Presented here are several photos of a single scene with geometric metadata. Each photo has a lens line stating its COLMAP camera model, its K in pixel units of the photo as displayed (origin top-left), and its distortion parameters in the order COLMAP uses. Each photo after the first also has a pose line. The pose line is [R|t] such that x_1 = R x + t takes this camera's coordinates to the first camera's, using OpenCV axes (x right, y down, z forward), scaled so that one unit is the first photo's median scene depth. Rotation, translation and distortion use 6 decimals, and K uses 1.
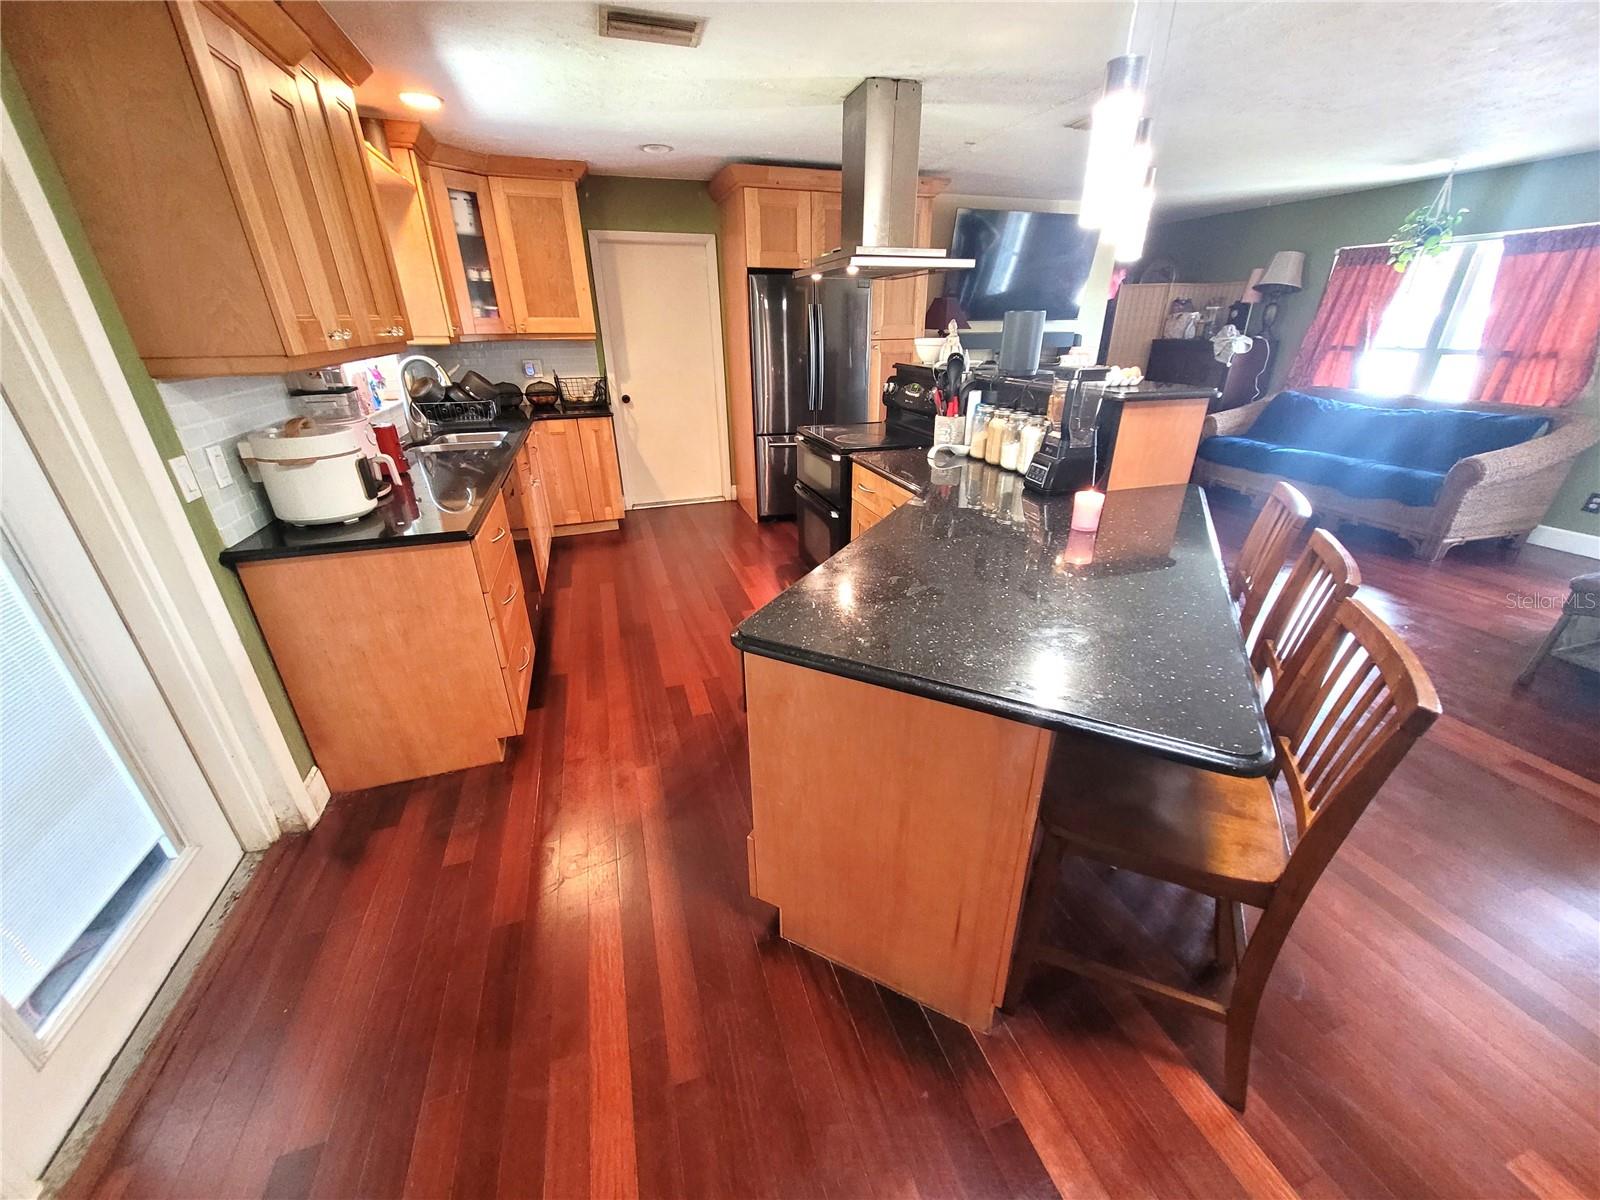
lens RADIAL K [[620.8, 0, 811.7], [0, 620.8, 602.4], [0, 0, 1]] dist [0.018015, -0.004630]
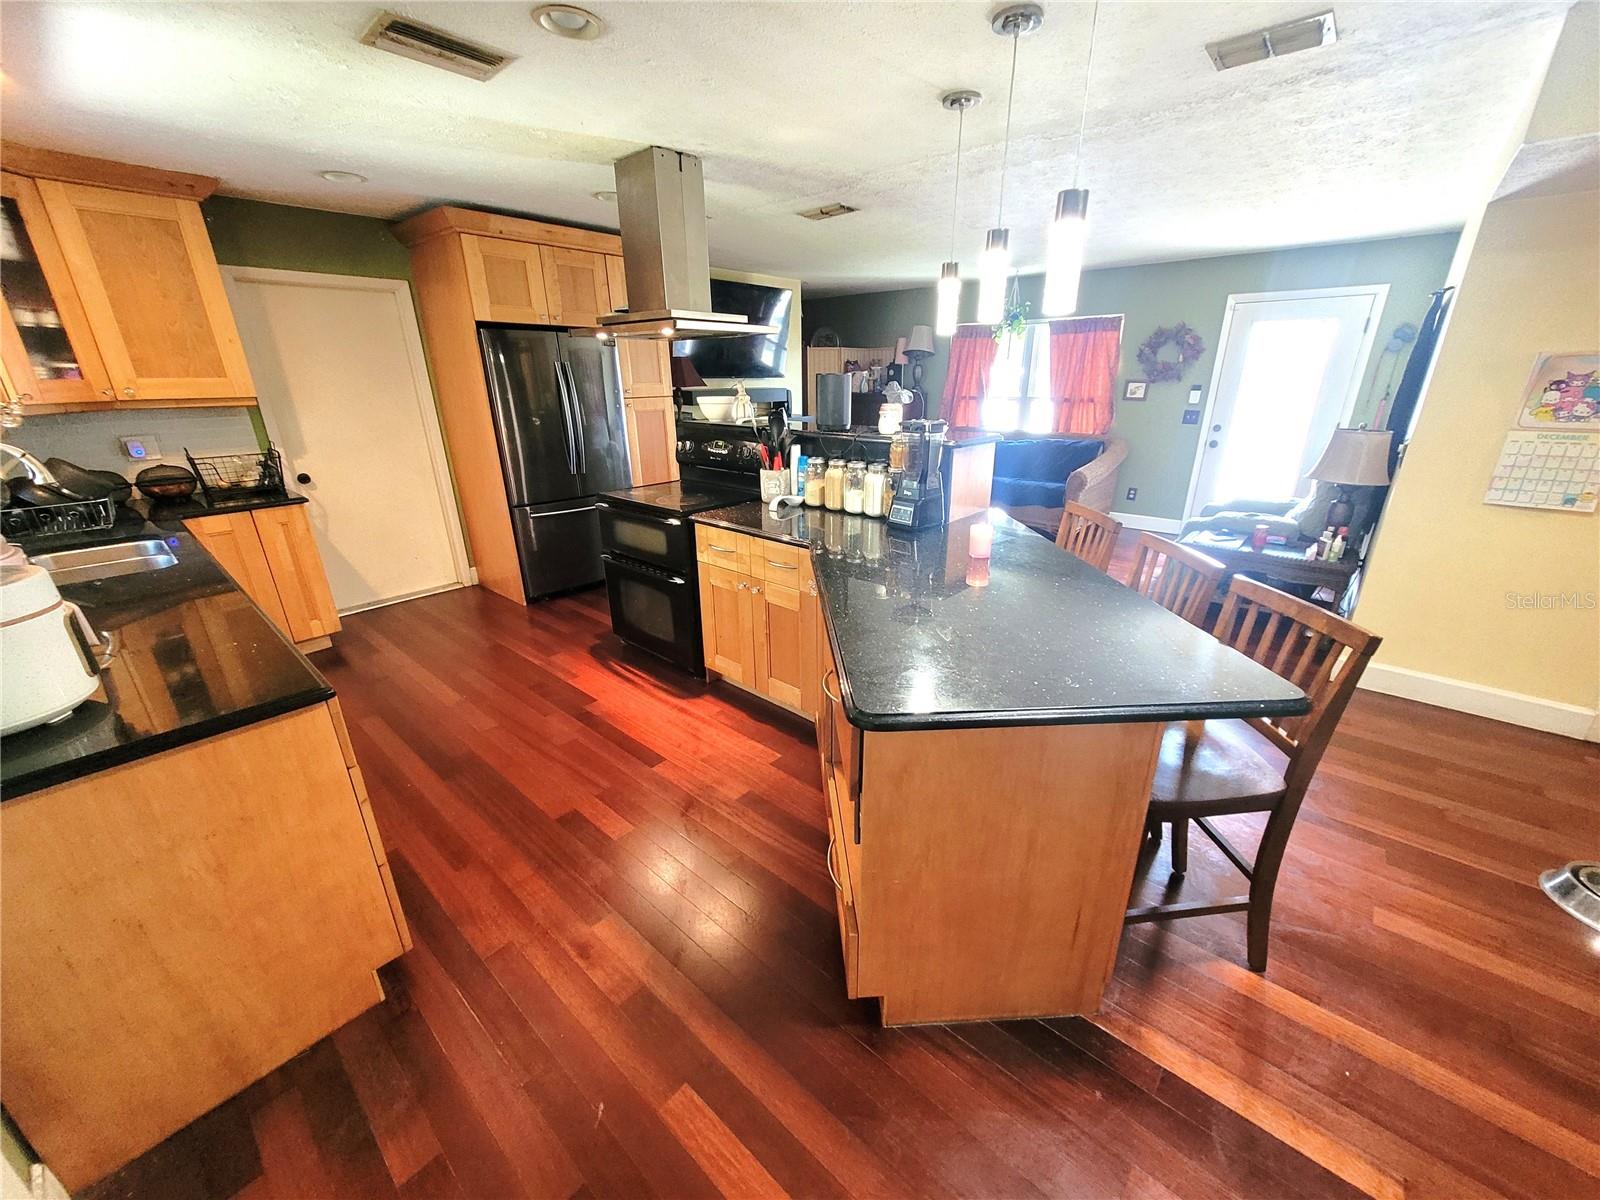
lens RADIAL K [[620.8, 0, 811.7], [0, 620.8, 602.4], [0, 0, 1]] dist [0.018015, -0.004630]
pose [[0.861021, -0.178914, 0.476060, -0.205479], [0.213693, 0.976708, -0.019423, -0.038705], [-0.461496, 0.118454, 0.879198, 0.065675]]
